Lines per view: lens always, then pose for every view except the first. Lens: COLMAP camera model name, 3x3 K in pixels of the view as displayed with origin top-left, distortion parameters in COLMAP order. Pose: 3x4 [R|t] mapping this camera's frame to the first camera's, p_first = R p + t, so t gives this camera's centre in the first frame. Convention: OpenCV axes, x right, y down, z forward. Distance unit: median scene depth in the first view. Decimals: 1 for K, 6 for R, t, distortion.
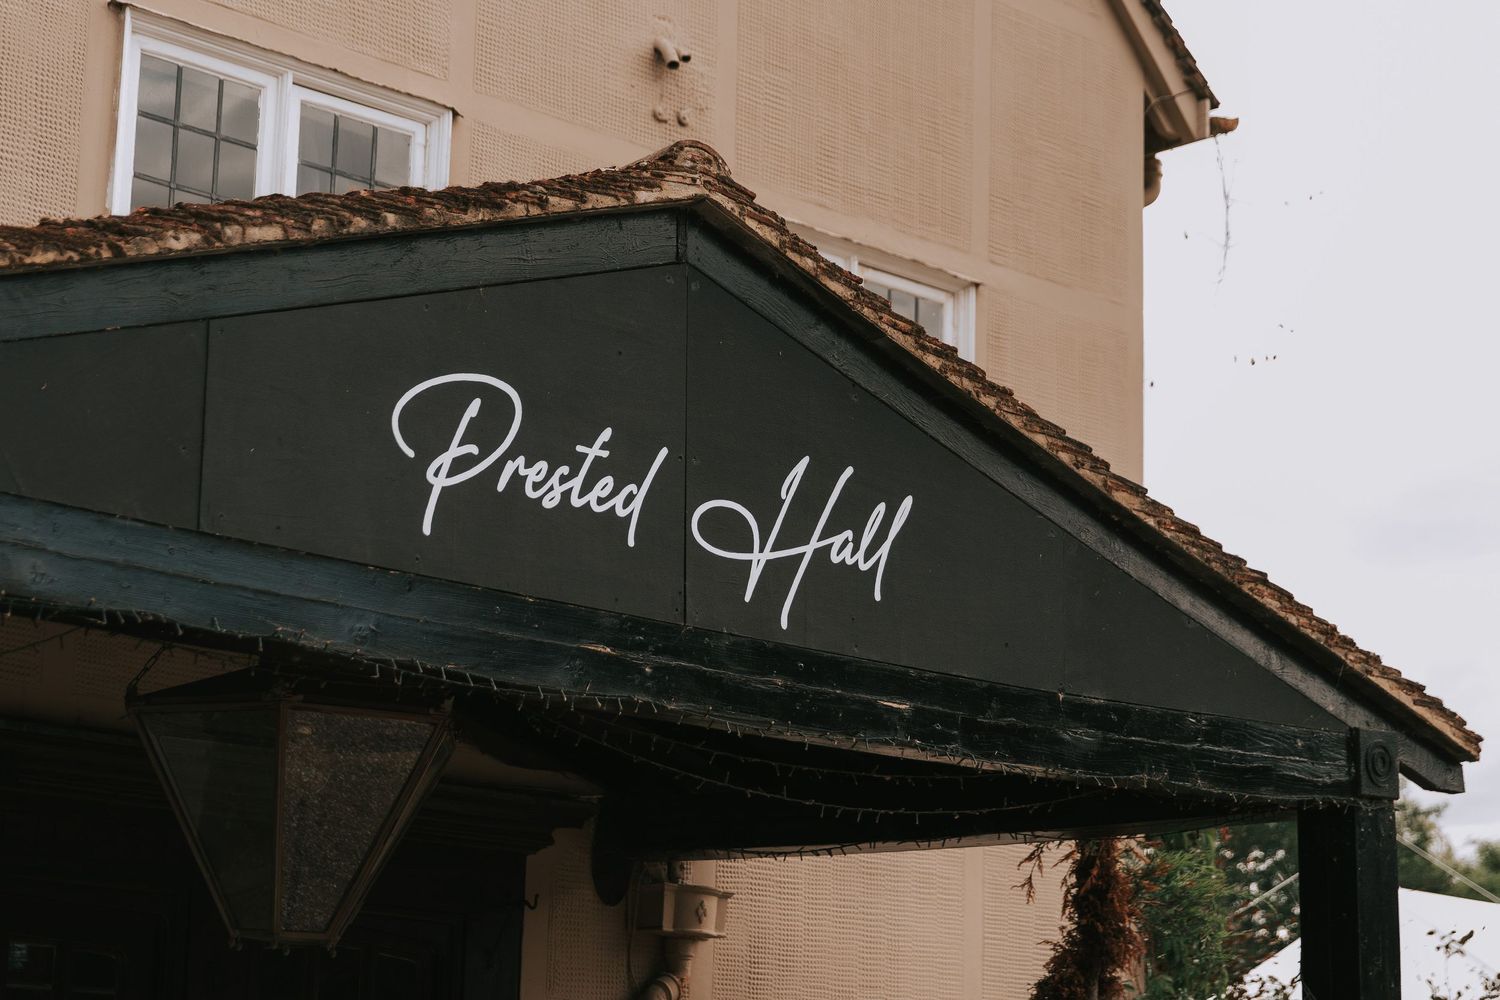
lens RADIAL K [[3330.4, 0, 750.0], [0, 3330.4, 500.0], [0, 0, 1]] dist [0.059927, 0.166825]
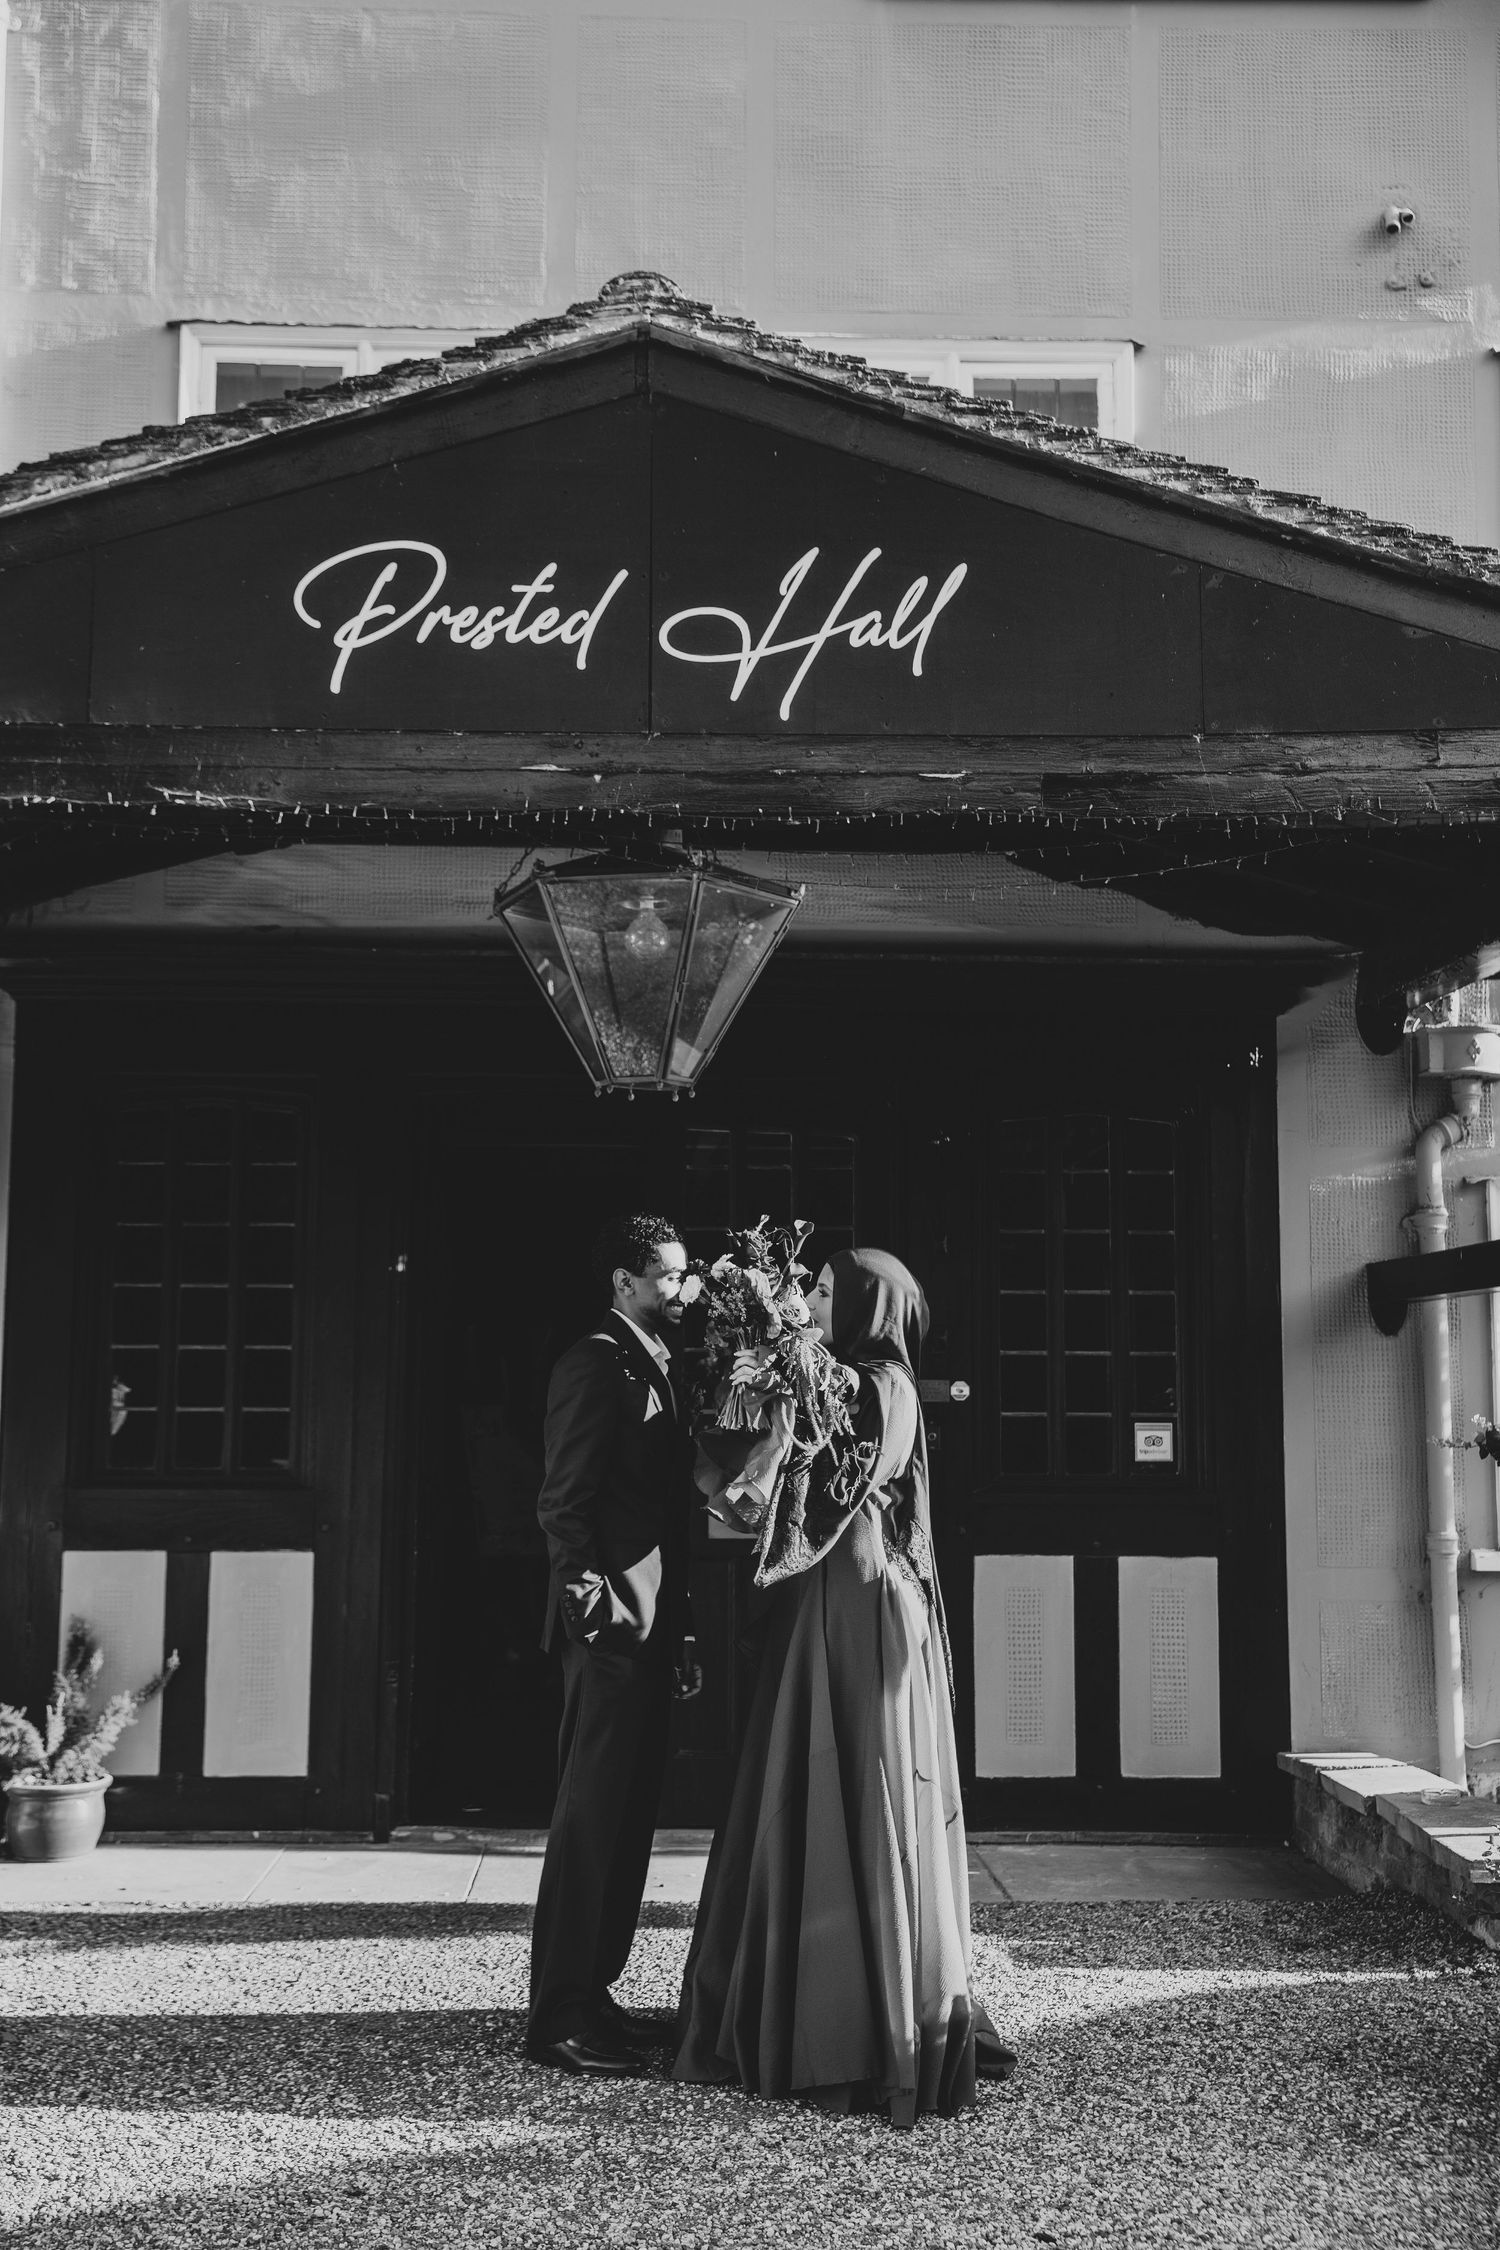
lens RADIAL K [[2579.4, 0, 750.0], [0, 2579.4, 1125.0], [0, 0, 1]] dist [0.056836, -0.004143]
pose [[0.722108, -0.105154, -0.683742, 0.555364], [0.154309, 0.987961, 0.011028, 0.157882], [0.674351, -0.113471, 0.729641, 0.416793]]
